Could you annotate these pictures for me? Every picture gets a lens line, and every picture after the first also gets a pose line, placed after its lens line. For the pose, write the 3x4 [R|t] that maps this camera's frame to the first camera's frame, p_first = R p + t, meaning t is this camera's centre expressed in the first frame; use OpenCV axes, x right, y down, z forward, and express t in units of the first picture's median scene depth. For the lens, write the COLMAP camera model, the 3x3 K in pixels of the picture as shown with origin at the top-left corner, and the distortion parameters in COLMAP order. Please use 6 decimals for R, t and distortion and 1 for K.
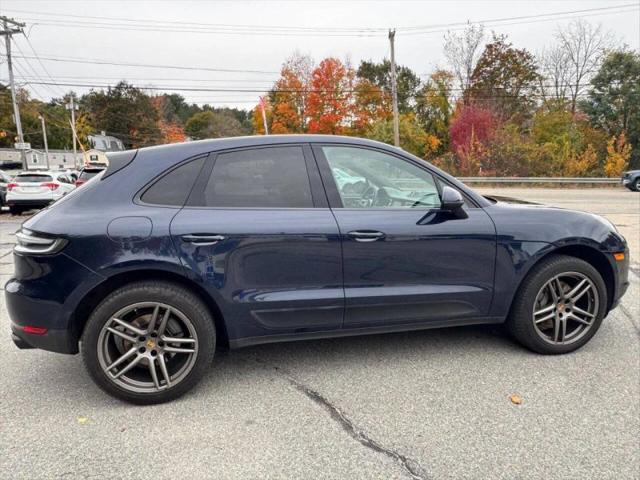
lens RADIAL K [[420.8, 0, 319.1], [0, 420.8, 241.2], [0, 0, 1]] dist [-0.006169, 0.000901]
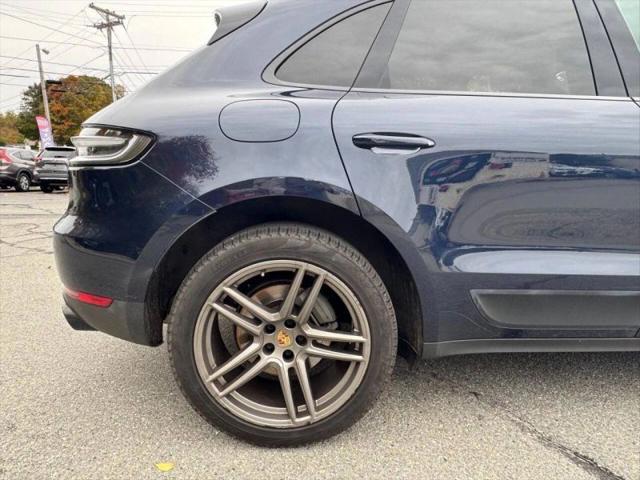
lens RADIAL K [[420.8, 0, 317.6], [0, 420.8, 242.0], [0, 0, 1]] dist [-0.006169, 0.000901]
pose [[0.984485, 0.040888, -0.170640, -0.251512], [-0.037990, 0.999074, 0.020216, 0.098479], [0.171308, -0.013420, 0.985126, 0.437498]]
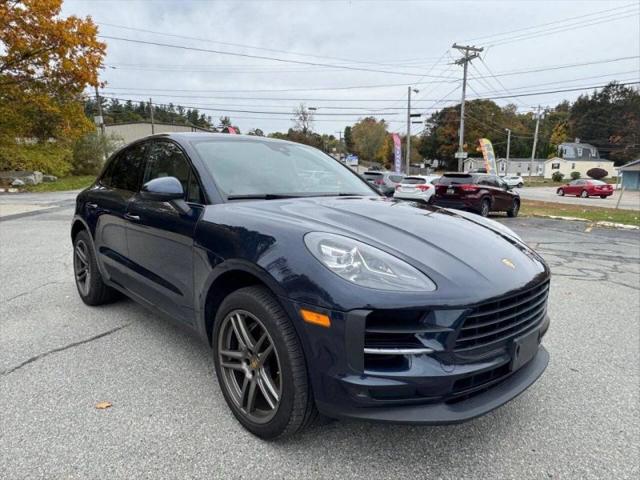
lens RADIAL K [[420.8, 0, 315.2], [0, 420.8, 242.0], [0, 0, 1]] dist [-0.006169, 0.000901]
pose [[0.508485, 0.150029, -0.847900, 1.348750], [-0.165917, 0.983322, 0.074491, -0.116112], [0.844935, 0.102803, 0.524897, 0.816207]]
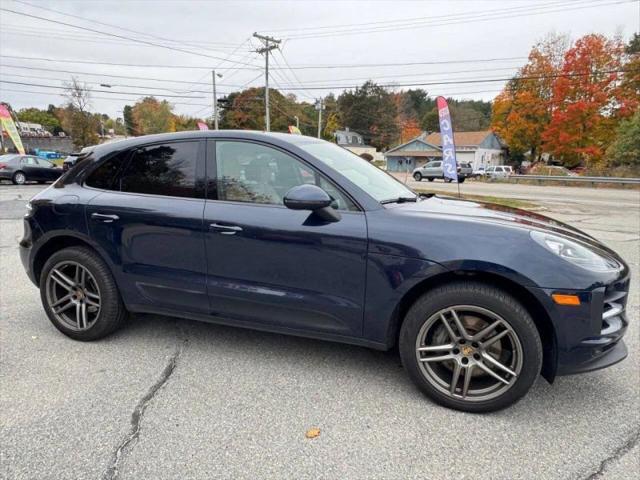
lens RADIAL K [[420.8, 0, 315.8], [0, 420.8, 239.0], [0, 0, 1]] dist [-0.006169, 0.000901]
pose [[0.852752, 0.111117, -0.510359, 0.817670], [-0.106935, 0.993553, 0.037643, -0.049636], [0.511252, 0.022475, 0.859137, 0.234259]]
